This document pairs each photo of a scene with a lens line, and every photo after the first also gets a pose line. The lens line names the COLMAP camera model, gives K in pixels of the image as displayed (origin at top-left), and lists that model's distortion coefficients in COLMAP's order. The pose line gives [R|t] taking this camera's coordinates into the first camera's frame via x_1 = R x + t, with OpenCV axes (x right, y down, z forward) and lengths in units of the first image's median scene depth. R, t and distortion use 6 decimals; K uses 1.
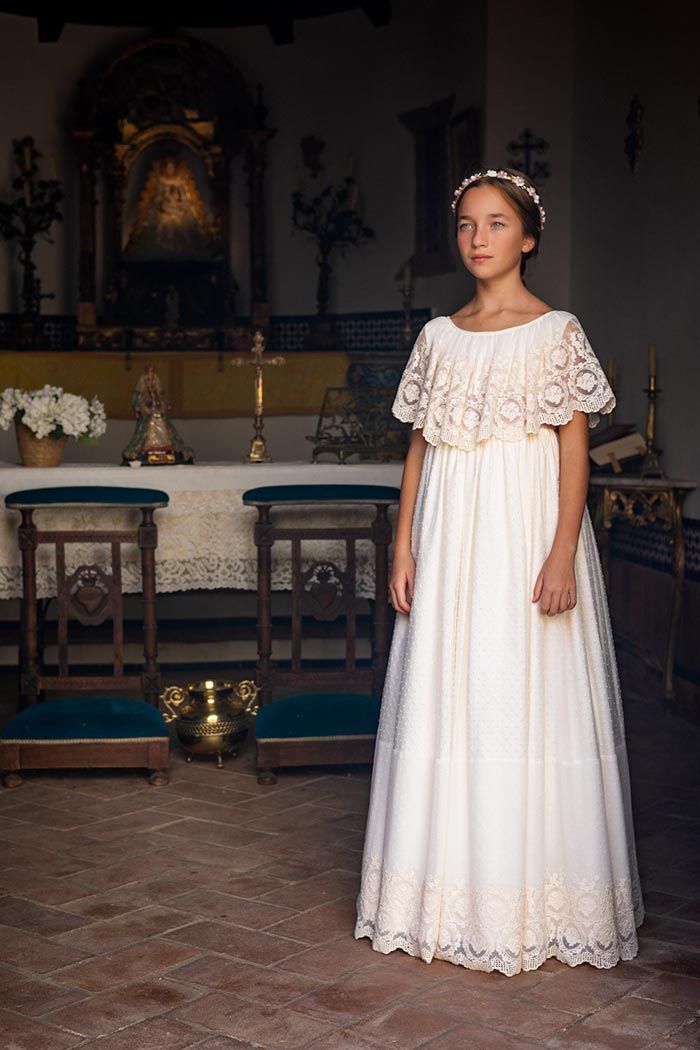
lens RADIAL K [[1389.5, 0, 350.0], [0, 1389.5, 525.0], [0, 0, 1]] dist [0.020023, -0.010854]
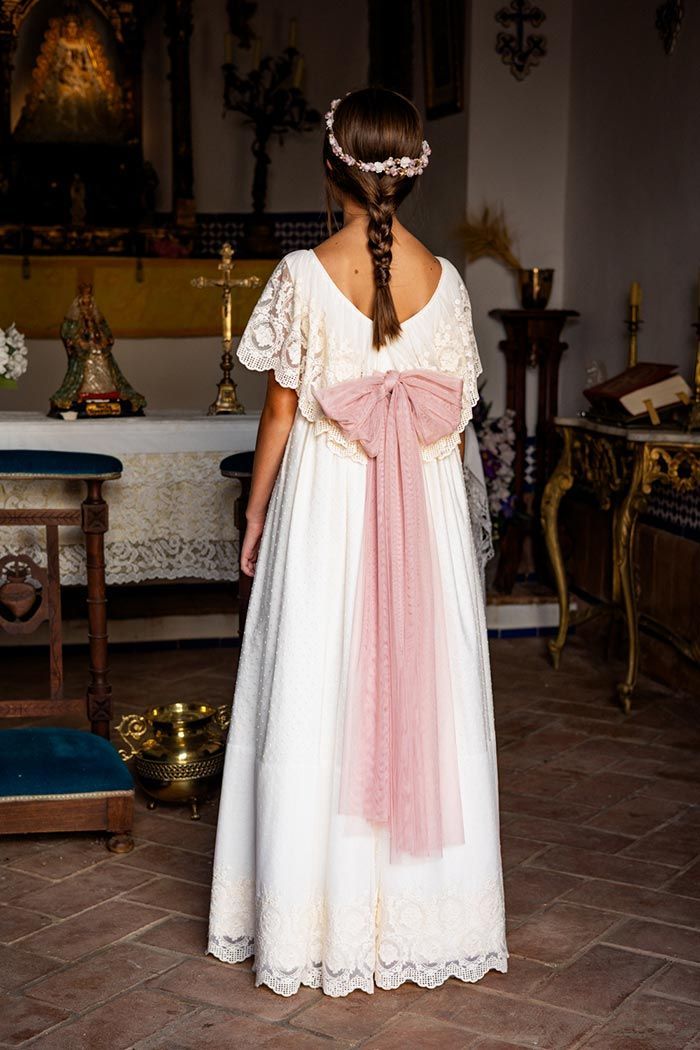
lens RADIAL K [[1389.5, 0, 350.0], [0, 1389.5, 525.0], [0, 0, 1]] dist [0.020023, -0.010854]
pose [[0.993943, -0.000454, 0.109892, -0.083147], [-0.008108, 0.996963, 0.077450, -0.043449], [-0.109594, -0.077872, 0.990921, 0.213939]]
